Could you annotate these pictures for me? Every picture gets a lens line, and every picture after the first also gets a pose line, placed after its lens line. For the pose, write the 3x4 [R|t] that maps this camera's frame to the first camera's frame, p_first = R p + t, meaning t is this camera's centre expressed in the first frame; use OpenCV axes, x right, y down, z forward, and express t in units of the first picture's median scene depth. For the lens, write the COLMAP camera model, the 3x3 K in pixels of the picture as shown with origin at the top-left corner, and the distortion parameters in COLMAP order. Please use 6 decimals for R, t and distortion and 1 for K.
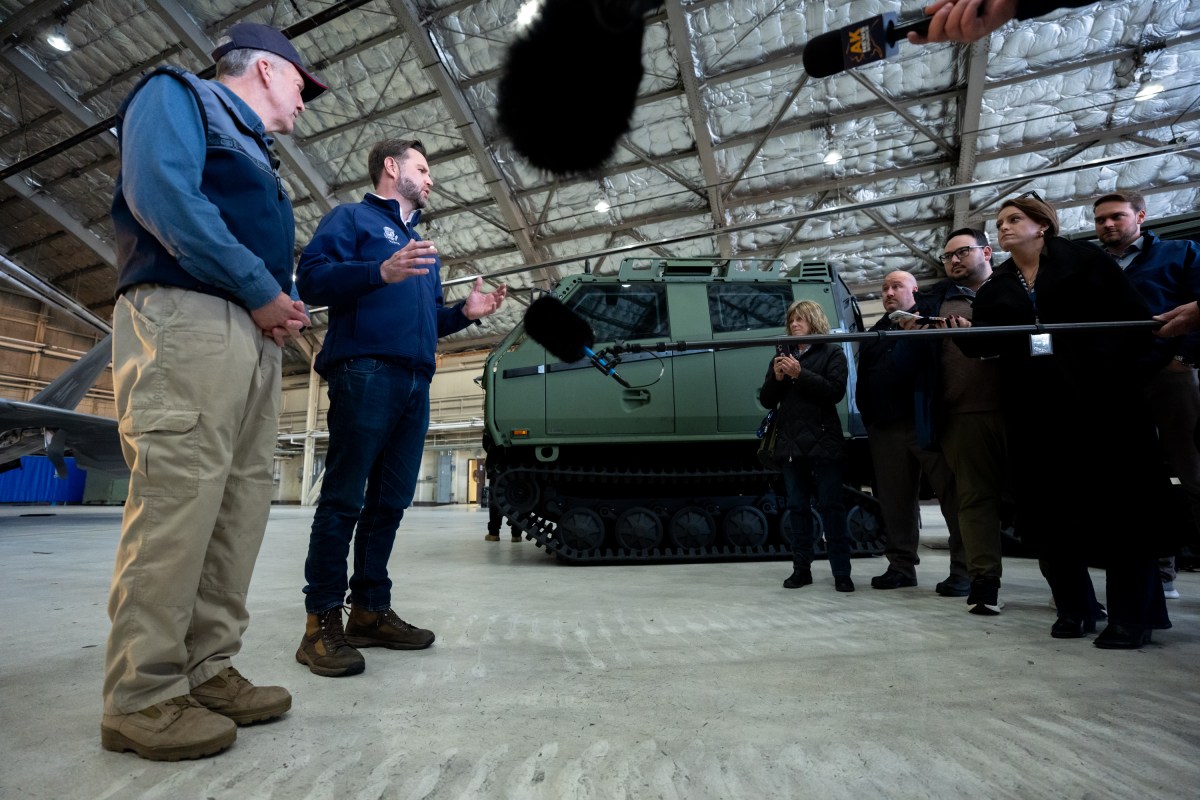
lens RADIAL K [[554.3, 0, 595.6], [0, 554.3, 397.2], [0, 0, 1]] dist [-0.070710, 0.025911]
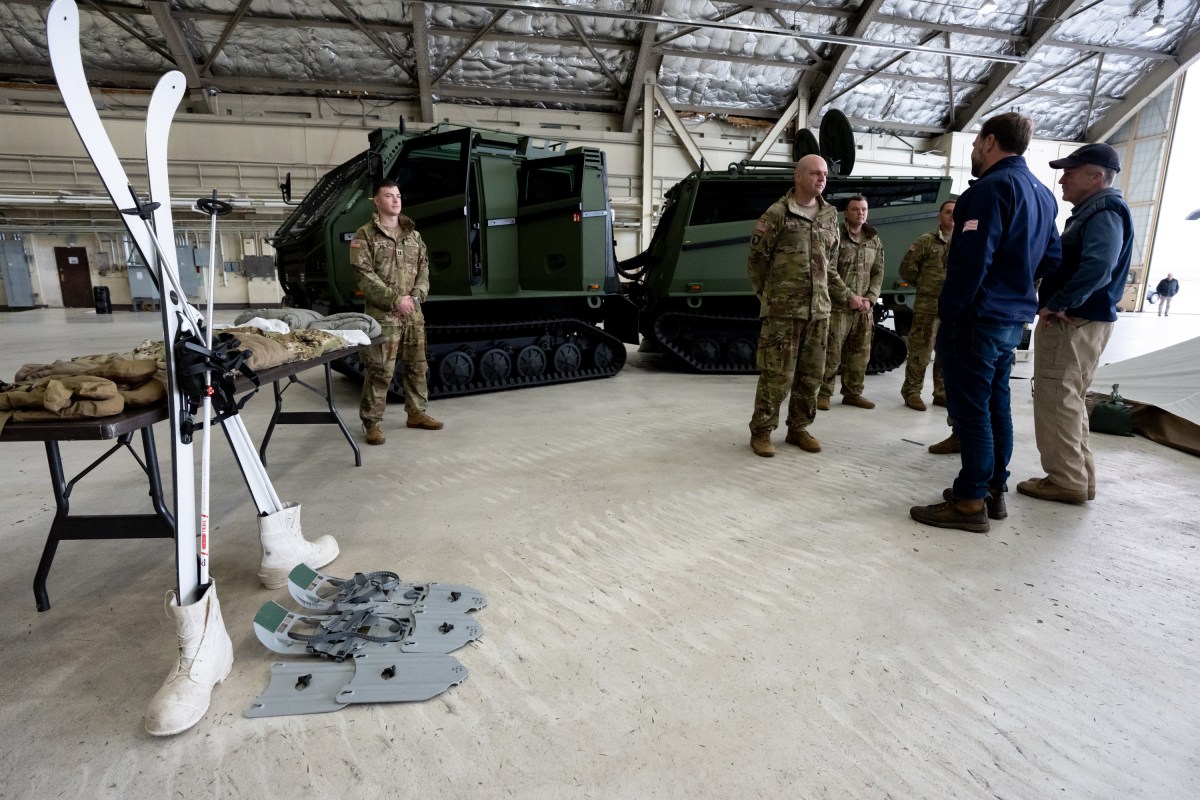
lens RADIAL K [[581.6, 0, 600.0], [0, 581.6, 400.0], [0, 0, 1]] dist [-0.070049, 0.022470]
pose [[0.821688, -0.099629, 0.561162, -0.099298], [-0.116226, 0.934621, 0.336118, -0.043160], [-0.557961, -0.341406, 0.756387, -0.047886]]
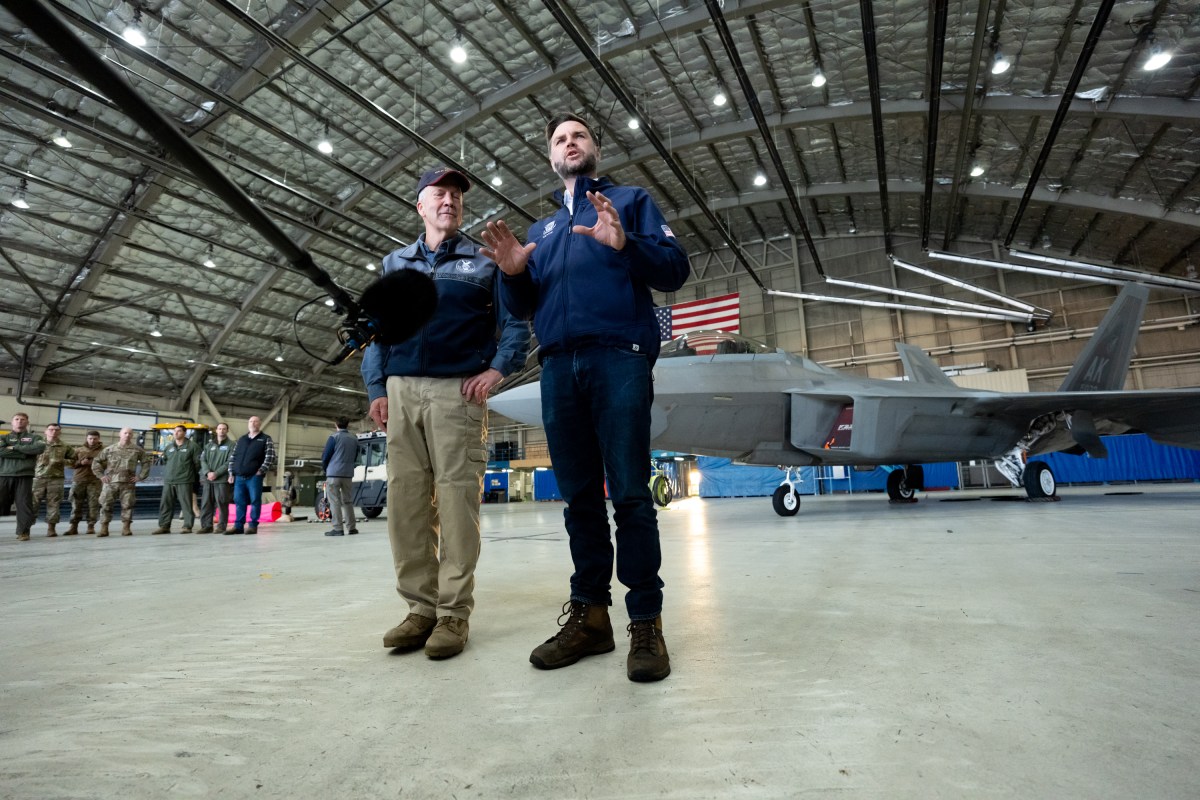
lens RADIAL K [[554.3, 0, 595.6], [0, 554.3, 397.2], [0, 0, 1]] dist [-0.070710, 0.025911]
pose [[-0.116789, -0.158570, -0.980416, 0.058171], [0.200822, 0.963009, -0.179677, 0.022061], [0.972641, -0.217874, -0.080625, 0.123740]]
